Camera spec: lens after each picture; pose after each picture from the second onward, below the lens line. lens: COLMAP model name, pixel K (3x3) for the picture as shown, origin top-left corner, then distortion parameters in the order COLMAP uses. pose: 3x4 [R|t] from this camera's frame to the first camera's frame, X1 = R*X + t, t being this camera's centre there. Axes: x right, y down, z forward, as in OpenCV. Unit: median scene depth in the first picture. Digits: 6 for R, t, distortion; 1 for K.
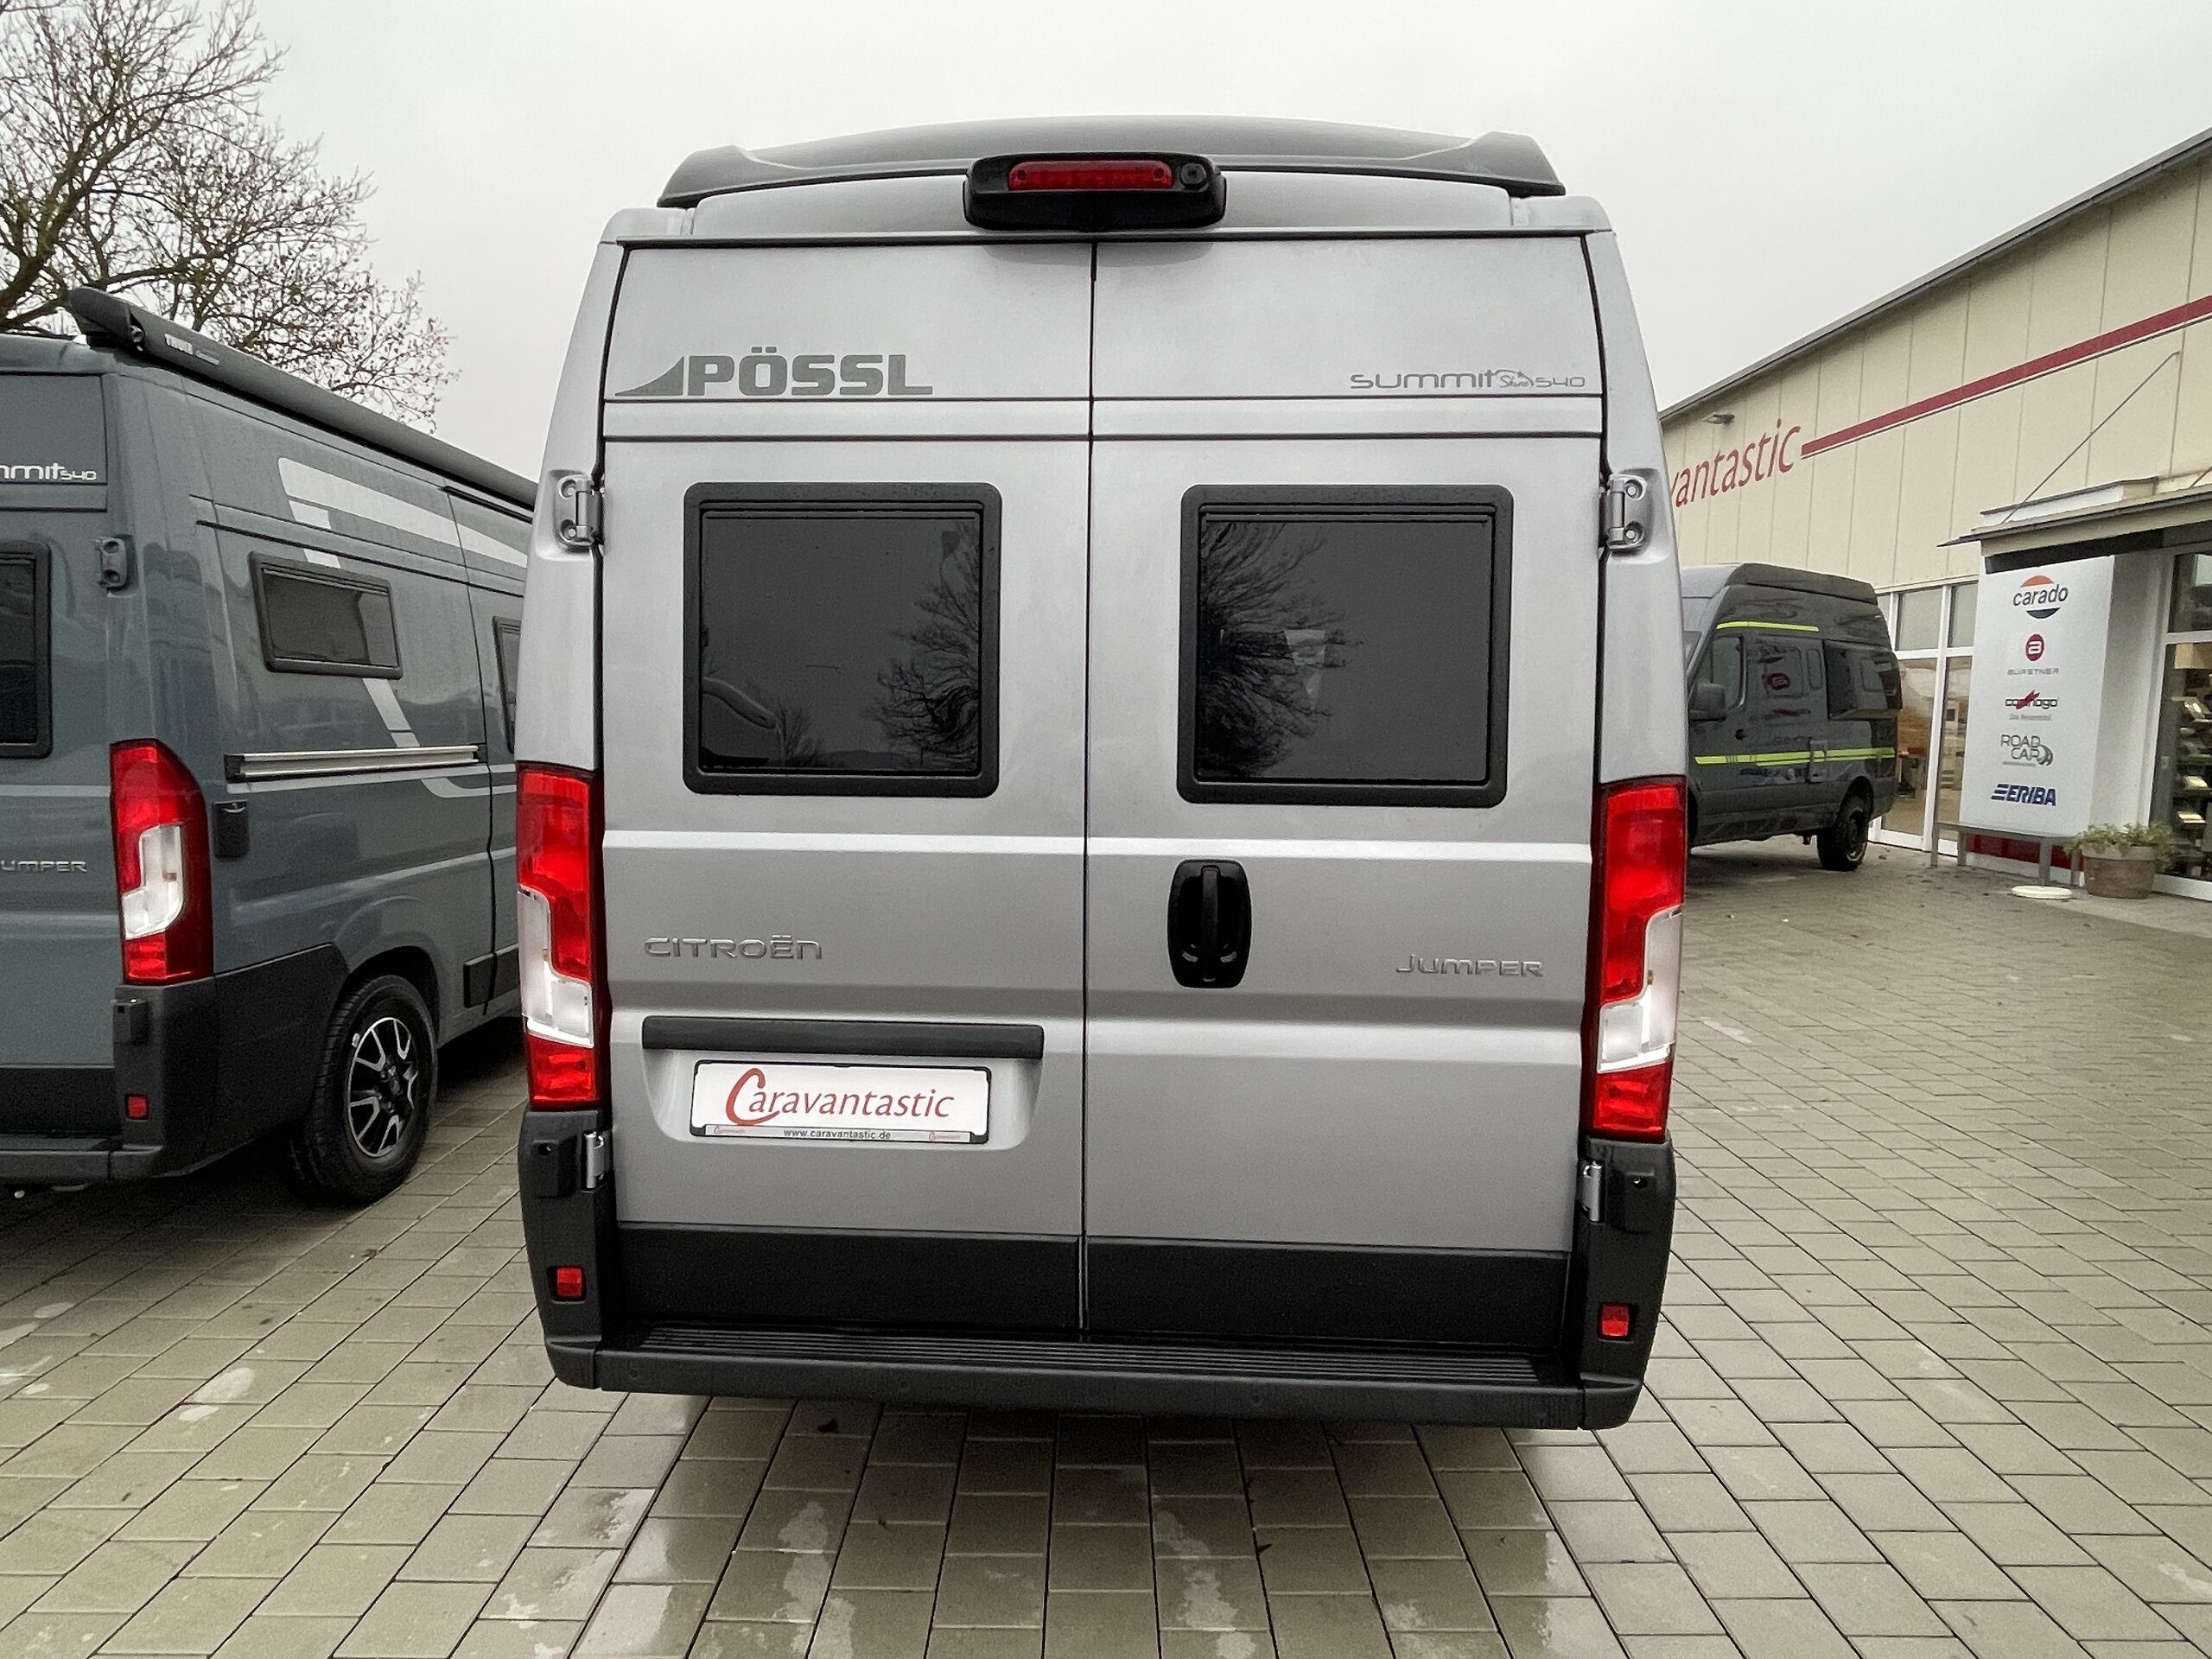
lens RADIAL K [[1305.1, 0, 1098.1], [0, 1305.1, 869.1], [0, 0, 1]] dist [0.002369, 0.000978]
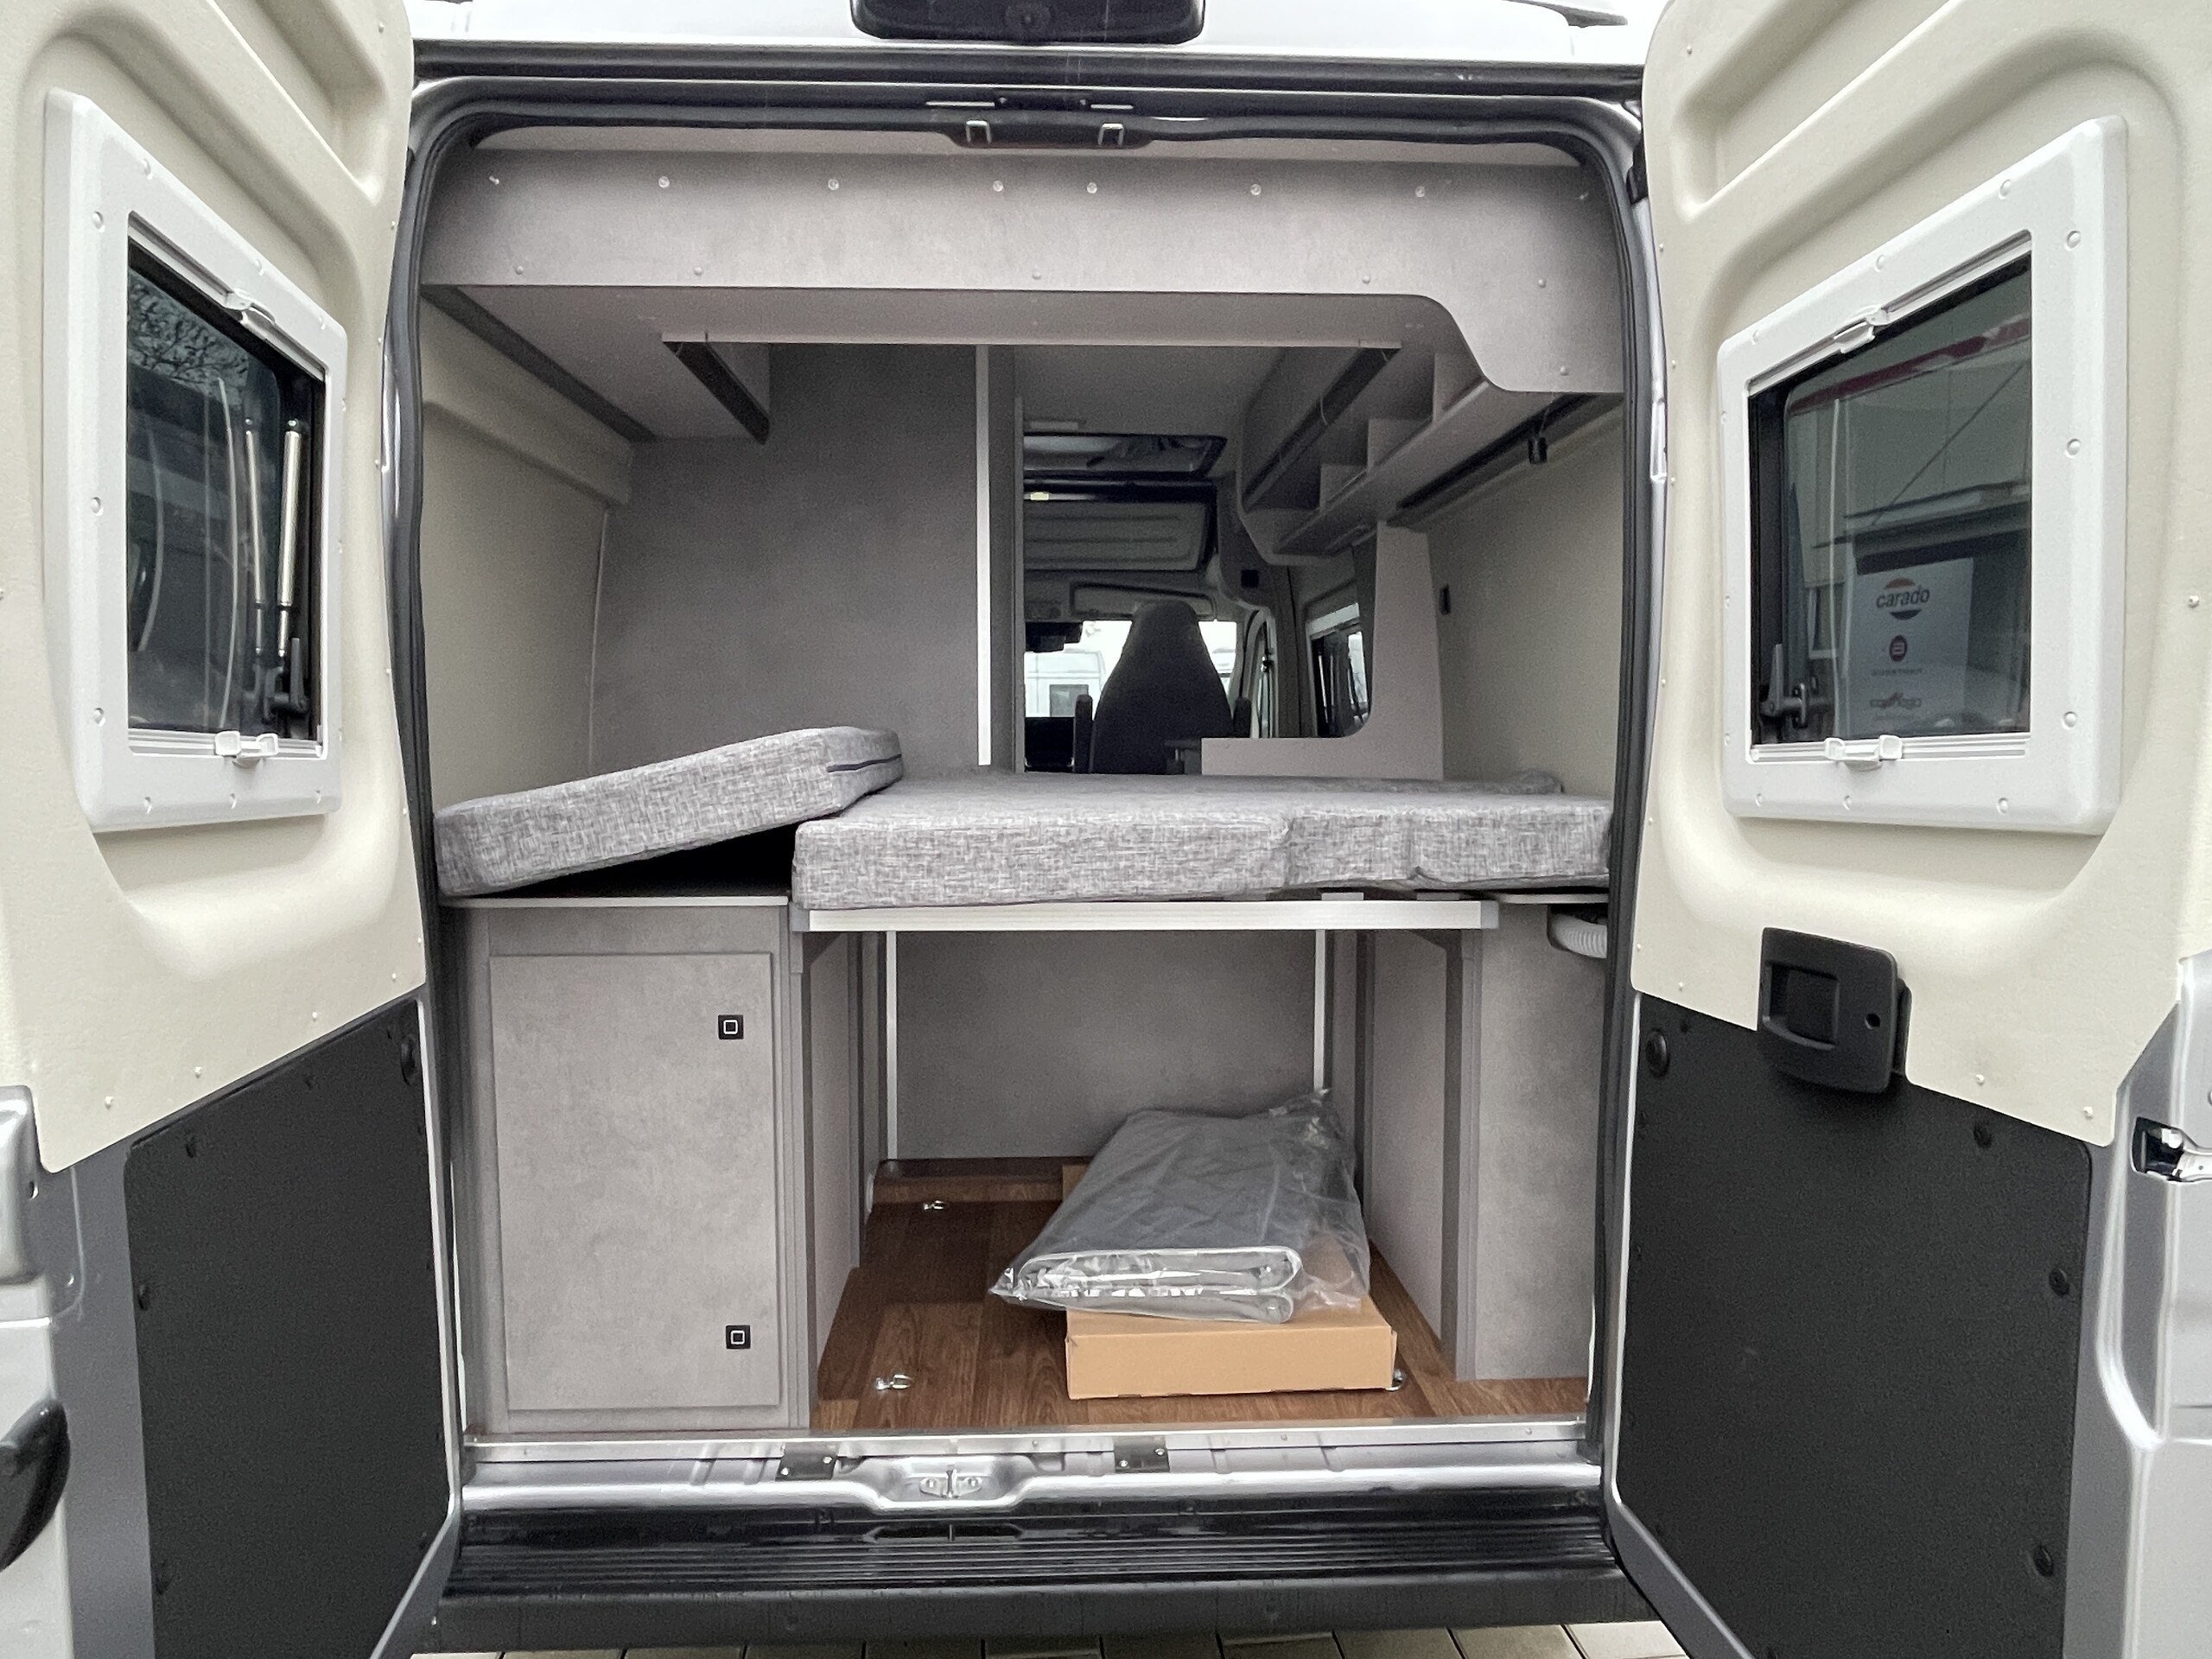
lens RADIAL K [[1305.1, 0, 1098.1], [0, 1305.1, 869.1], [0, 0, 1]] dist [0.002369, 0.000978]
pose [[0.994692, -0.017630, 0.101376, -0.046985], [0.018306, 0.999816, -0.005743, -0.016071], [-0.101256, 0.007568, 0.994832, 0.260433]]
